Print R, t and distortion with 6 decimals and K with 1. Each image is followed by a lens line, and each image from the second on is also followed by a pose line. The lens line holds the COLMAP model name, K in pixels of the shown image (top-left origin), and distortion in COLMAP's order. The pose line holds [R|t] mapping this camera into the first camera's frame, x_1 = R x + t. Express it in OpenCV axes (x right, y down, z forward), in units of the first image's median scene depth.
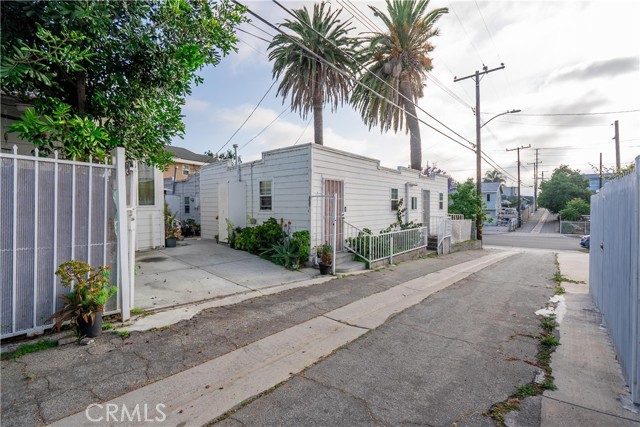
lens RADIAL K [[291.9, 0, 317.7], [0, 291.9, 211.3], [0, 0, 1]] dist [-0.001067, 0.000695]
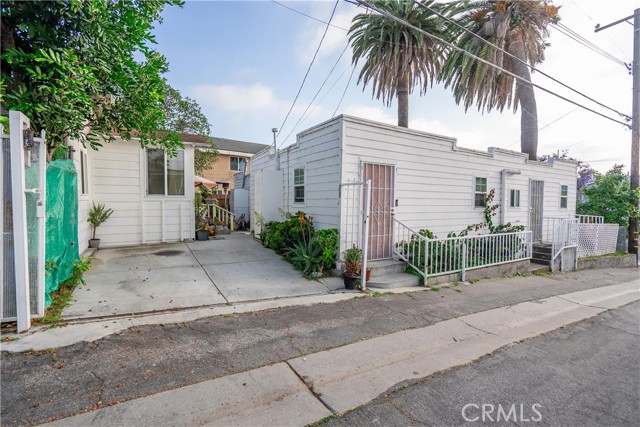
lens RADIAL K [[291.9, 0, 317.7], [0, 291.9, 211.3], [0, 0, 1]] dist [-0.001067, 0.000695]
pose [[0.945741, 0.023291, -0.324085, 0.145962], [-0.020749, 0.999721, 0.011297, 0.009992], [0.324258, -0.003960, 0.945960, 0.218196]]
